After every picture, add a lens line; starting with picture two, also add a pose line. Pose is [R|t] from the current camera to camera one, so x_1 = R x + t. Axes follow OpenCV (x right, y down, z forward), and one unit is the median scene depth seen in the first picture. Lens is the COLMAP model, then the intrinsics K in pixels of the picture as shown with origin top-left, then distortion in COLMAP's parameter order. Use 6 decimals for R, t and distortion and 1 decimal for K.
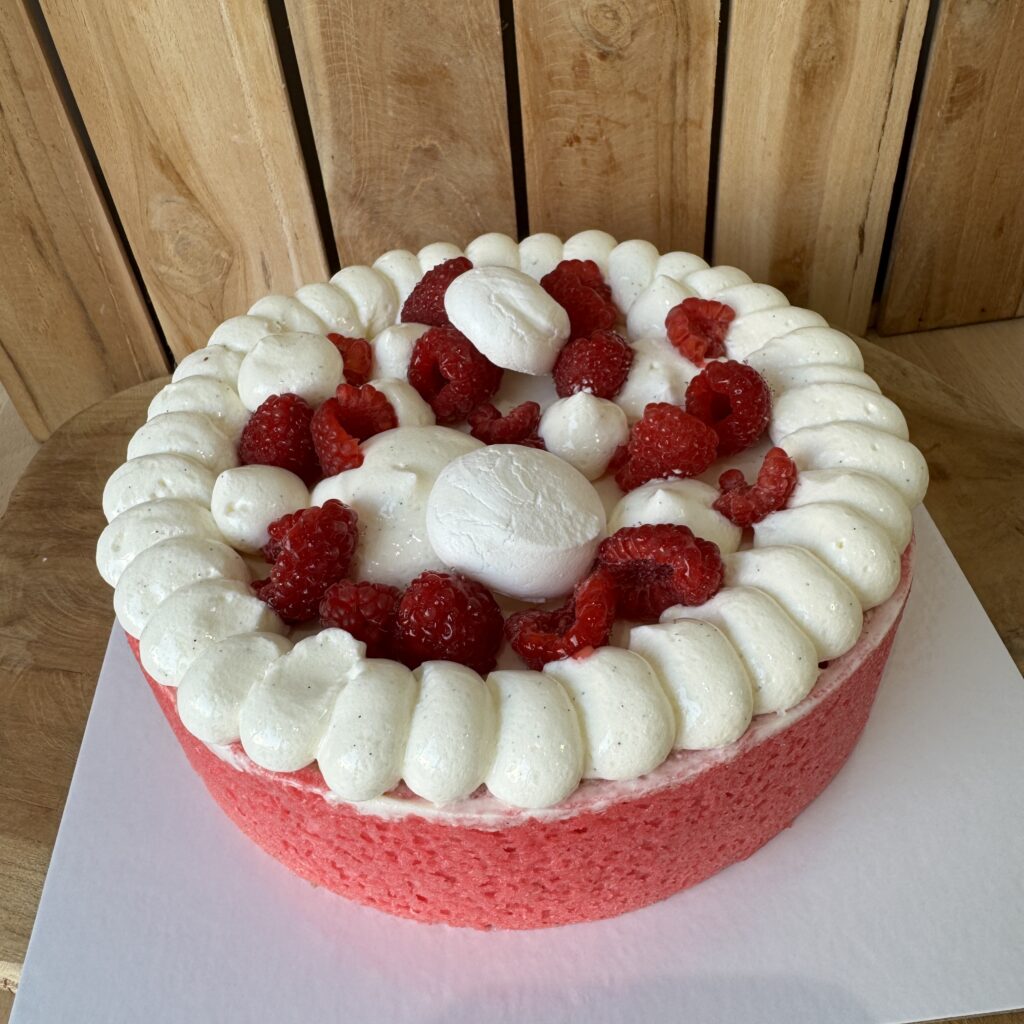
lens RADIAL K [[986.9, 0, 516.0], [0, 986.9, 455.8], [0, 0, 1]] dist [-0.008246, 0.000000]
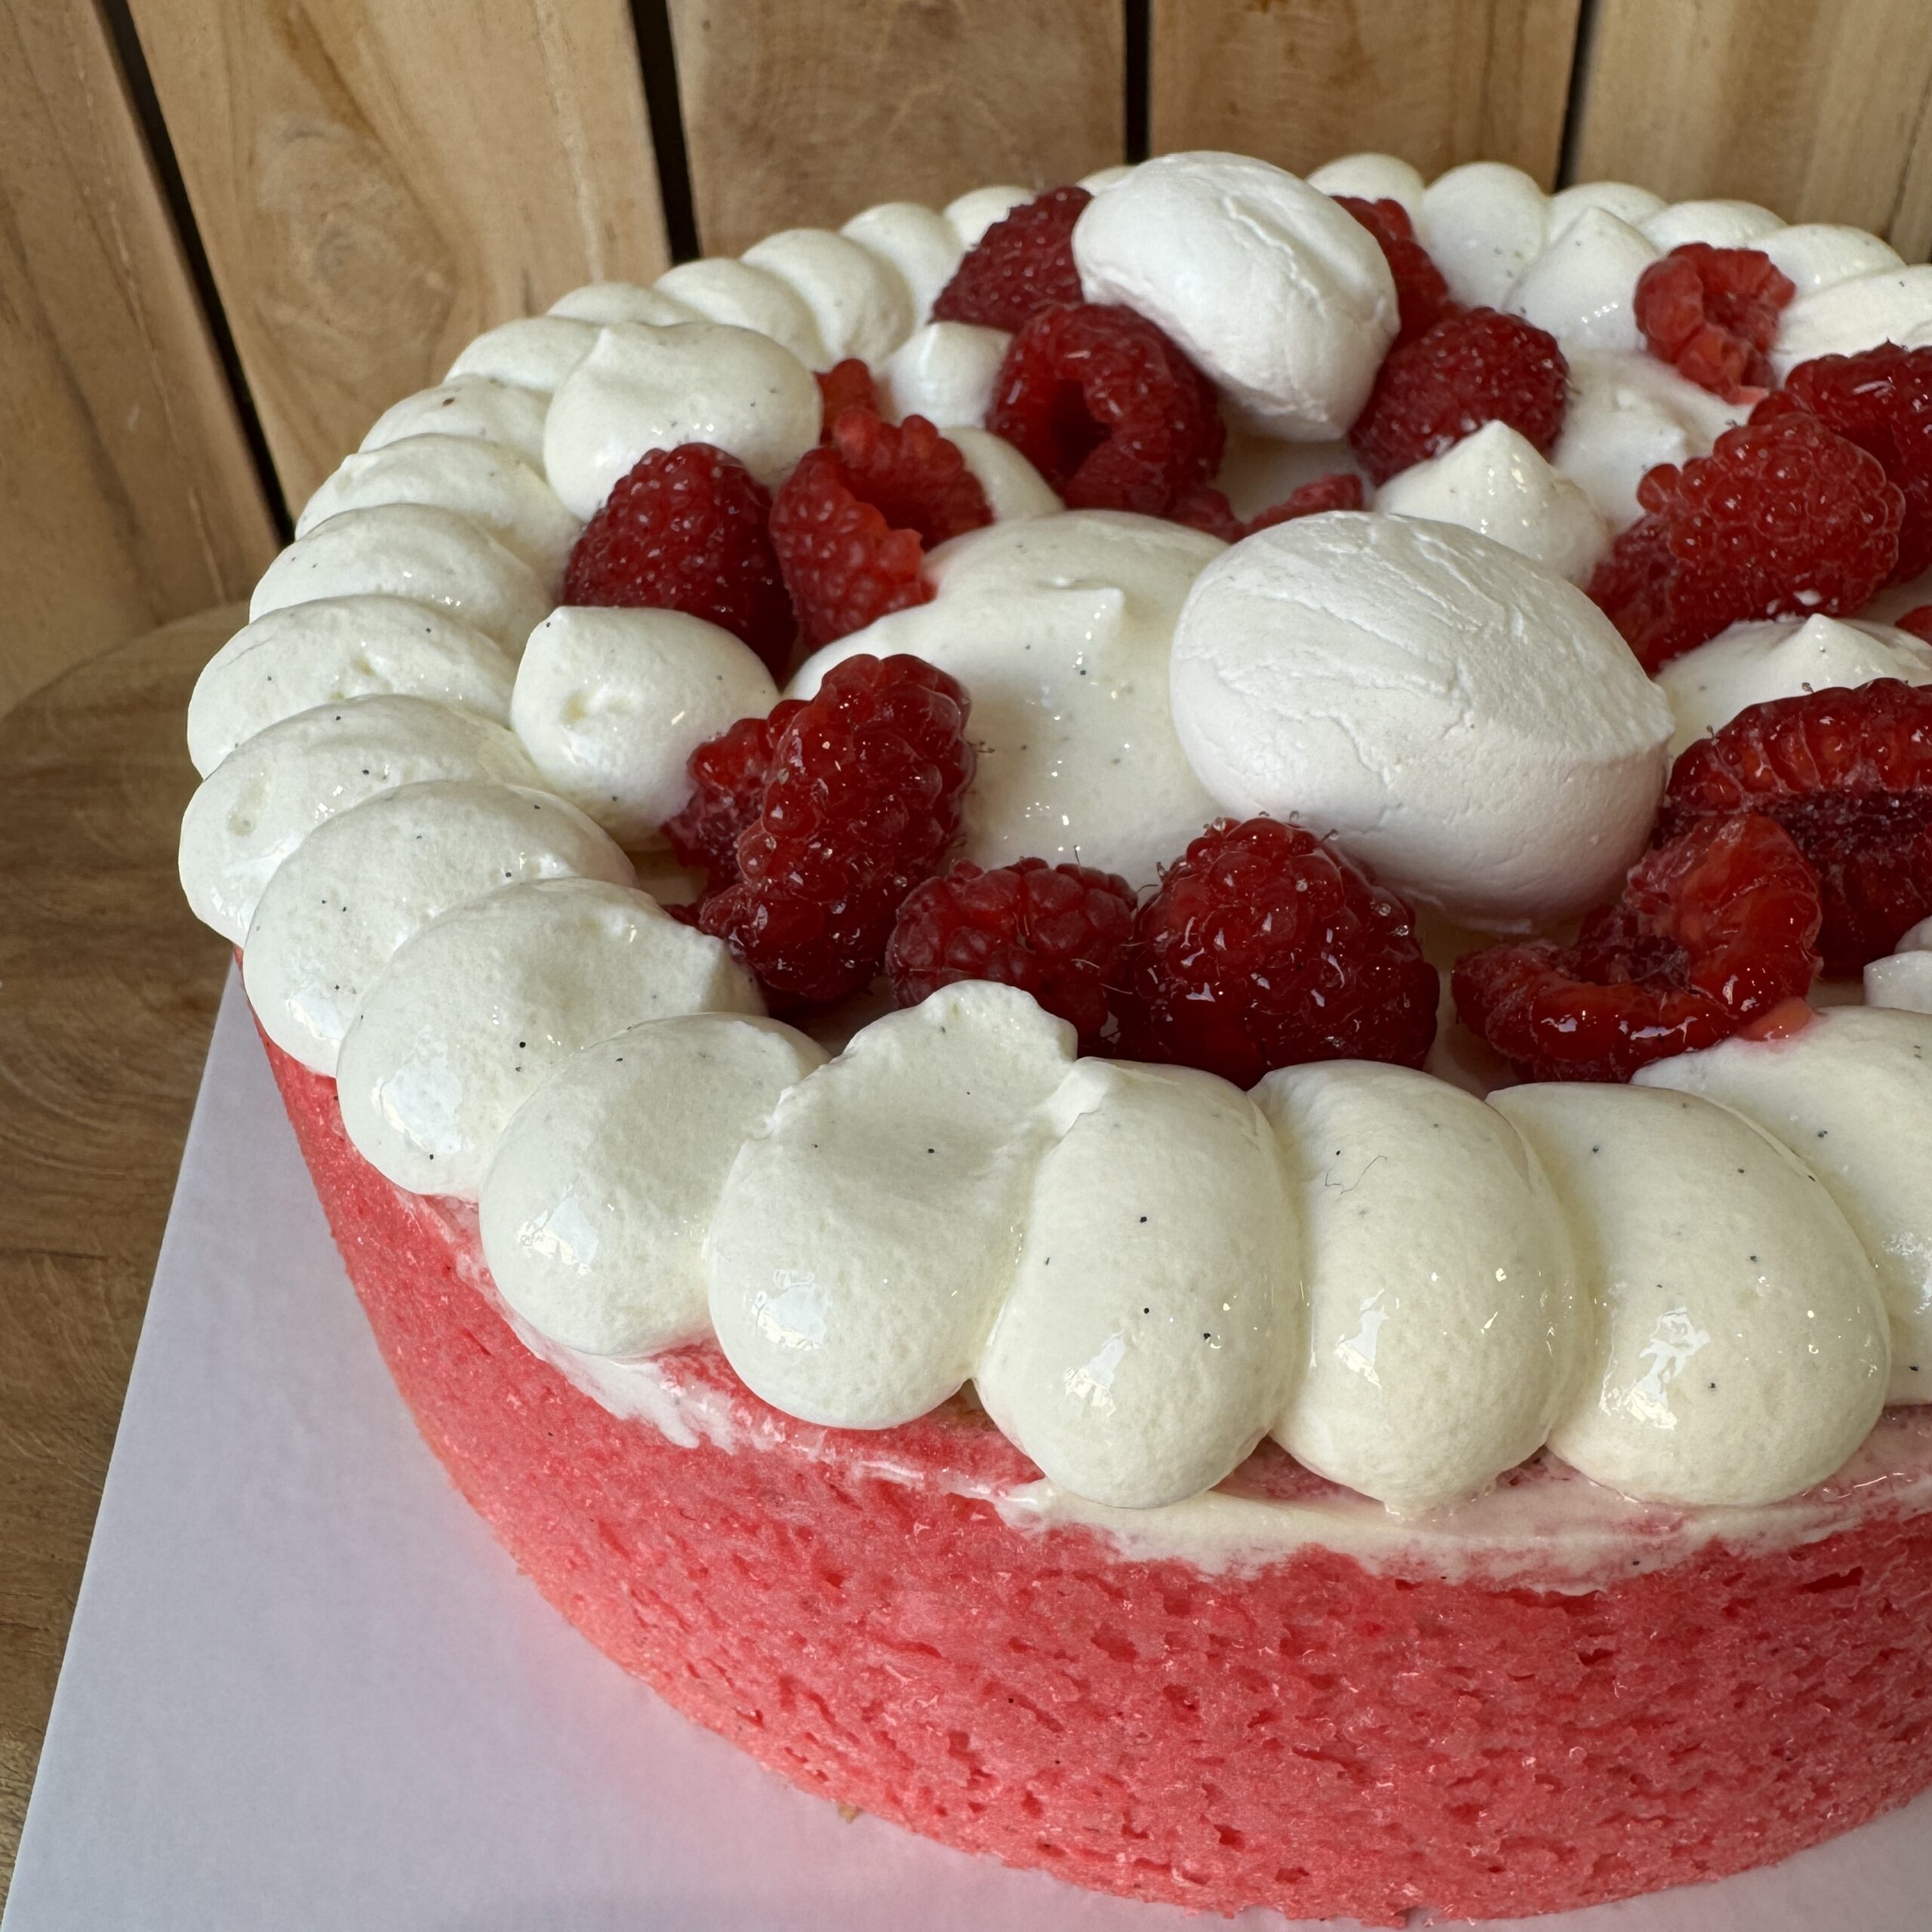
lens RADIAL K [[1862.0, 0, 966.1], [0, 1862.0, 866.3], [0, 0, 1]] dist [-0.008246, 0.000000]
pose [[0.998144, -0.021153, 0.057100, -0.127748], [0.024478, 0.998006, -0.058175, 0.099985], [-0.055755, 0.059464, 0.996672, 0.229406]]
